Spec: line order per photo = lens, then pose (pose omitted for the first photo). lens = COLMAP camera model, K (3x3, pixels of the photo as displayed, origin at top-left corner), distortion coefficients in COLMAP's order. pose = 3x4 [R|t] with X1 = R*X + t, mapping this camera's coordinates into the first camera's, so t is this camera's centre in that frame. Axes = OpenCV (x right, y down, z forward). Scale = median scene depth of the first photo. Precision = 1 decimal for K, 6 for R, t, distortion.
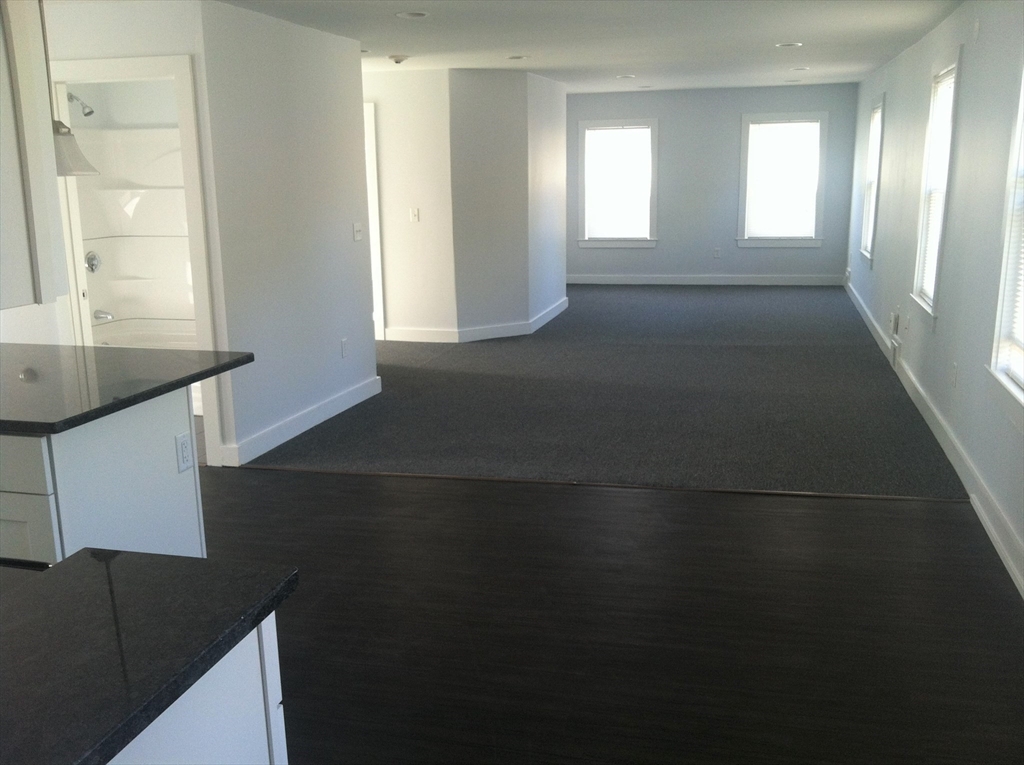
lens RADIAL K [[965.8, 0, 512.0], [0, 965.8, 382.5], [0, 0, 1]] dist [0.089438, -0.251985]
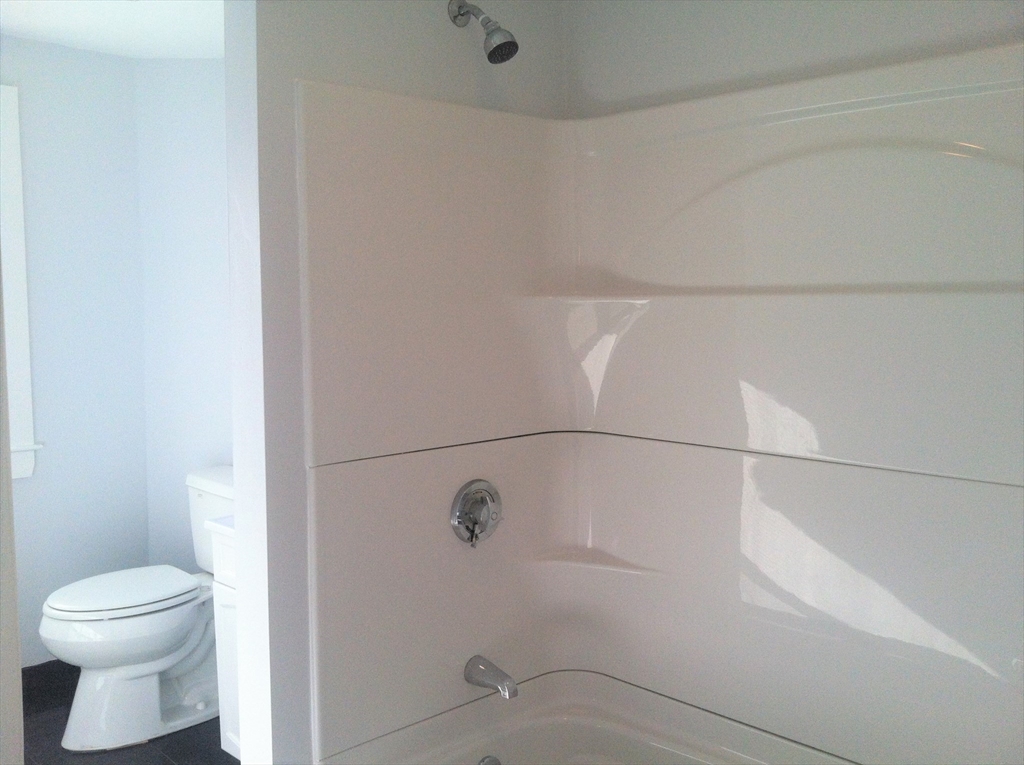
lens RADIAL K [[974.1, 0, 521.3], [0, 974.1, 394.6], [0, 0, 1]] dist [0.131998, -0.371144]
pose [[0.863978, 0.070520, -0.498568, -0.263754], [-0.116795, 0.991207, -0.062194, -0.148253], [0.489798, 0.111964, 0.864617, 0.738405]]
